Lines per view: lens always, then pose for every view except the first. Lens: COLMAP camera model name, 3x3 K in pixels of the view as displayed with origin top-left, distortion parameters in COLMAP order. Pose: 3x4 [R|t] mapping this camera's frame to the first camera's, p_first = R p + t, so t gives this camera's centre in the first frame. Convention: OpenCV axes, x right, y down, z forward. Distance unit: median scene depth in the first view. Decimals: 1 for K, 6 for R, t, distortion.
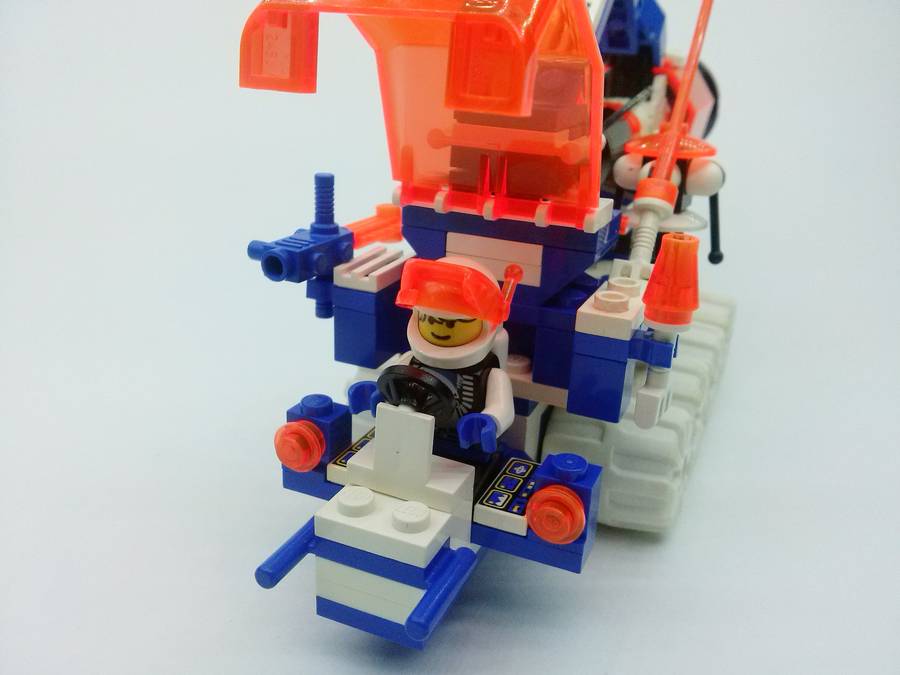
lens RADIAL K [[816.3, 0, 450.0], [0, 816.3, 337.5], [0, 0, 1]] dist [-0.000099, -0.013215]
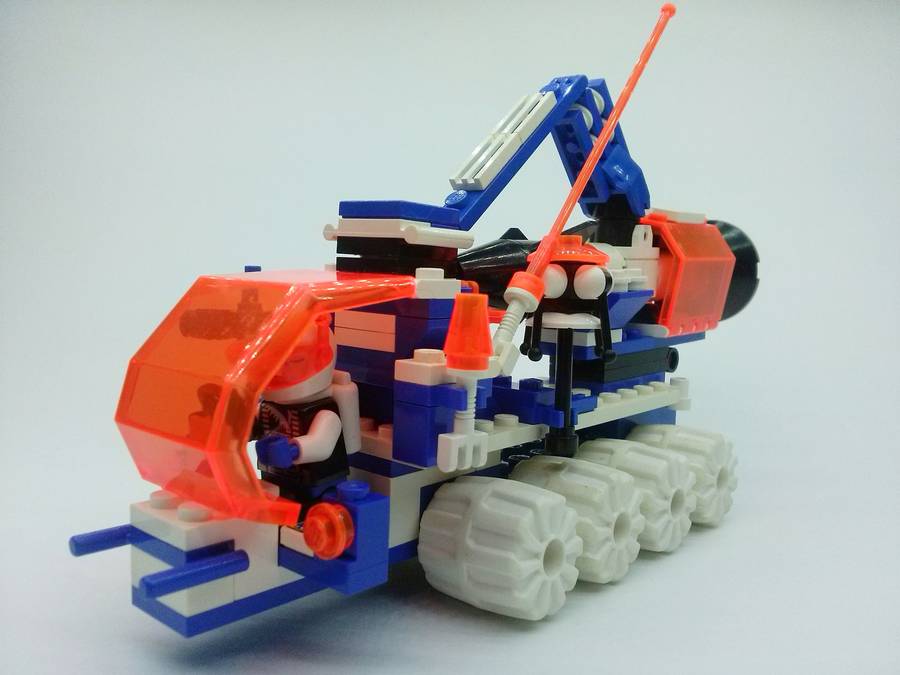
lens RADIAL K [[816.3, 0, 450.0], [0, 816.3, 337.5], [0, 0, 1]] dist [-0.000099, -0.013215]
pose [[0.953251, 0.028143, -0.300865, 0.524051], [-0.114322, 0.955237, -0.272862, 0.217064], [0.279719, 0.294501, 0.913798, -0.011681]]
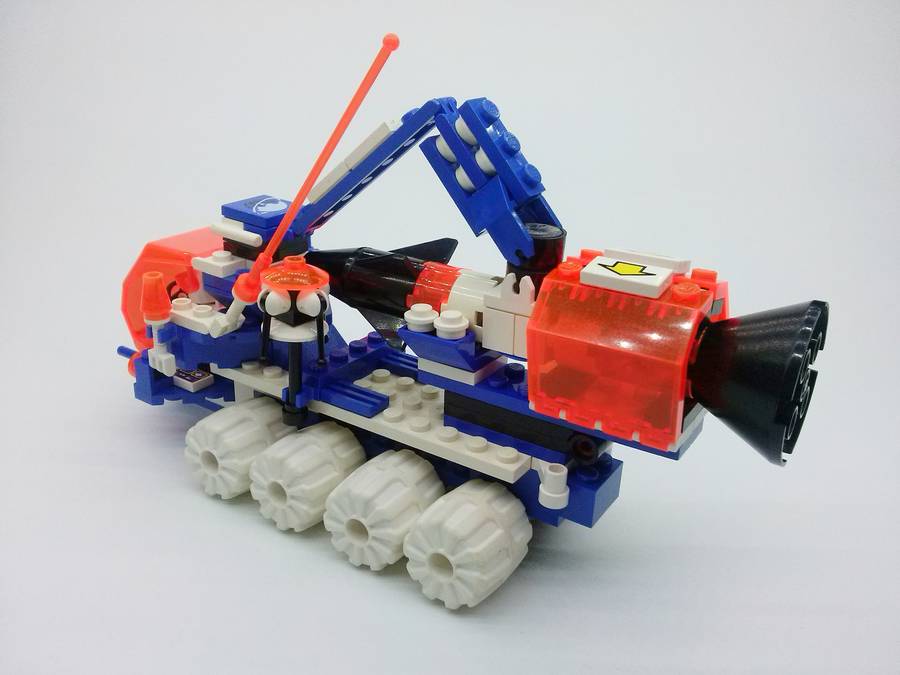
lens RADIAL K [[797.5, 0, 449.0], [0, 797.5, 353.7], [0, 0, 1]] dist [0.111463, -0.387910]
pose [[-0.155693, 0.358207, -0.920569, 1.711252], [-0.414287, 0.822331, 0.390048, -0.860205], [0.896731, 0.442108, 0.020369, 1.458488]]
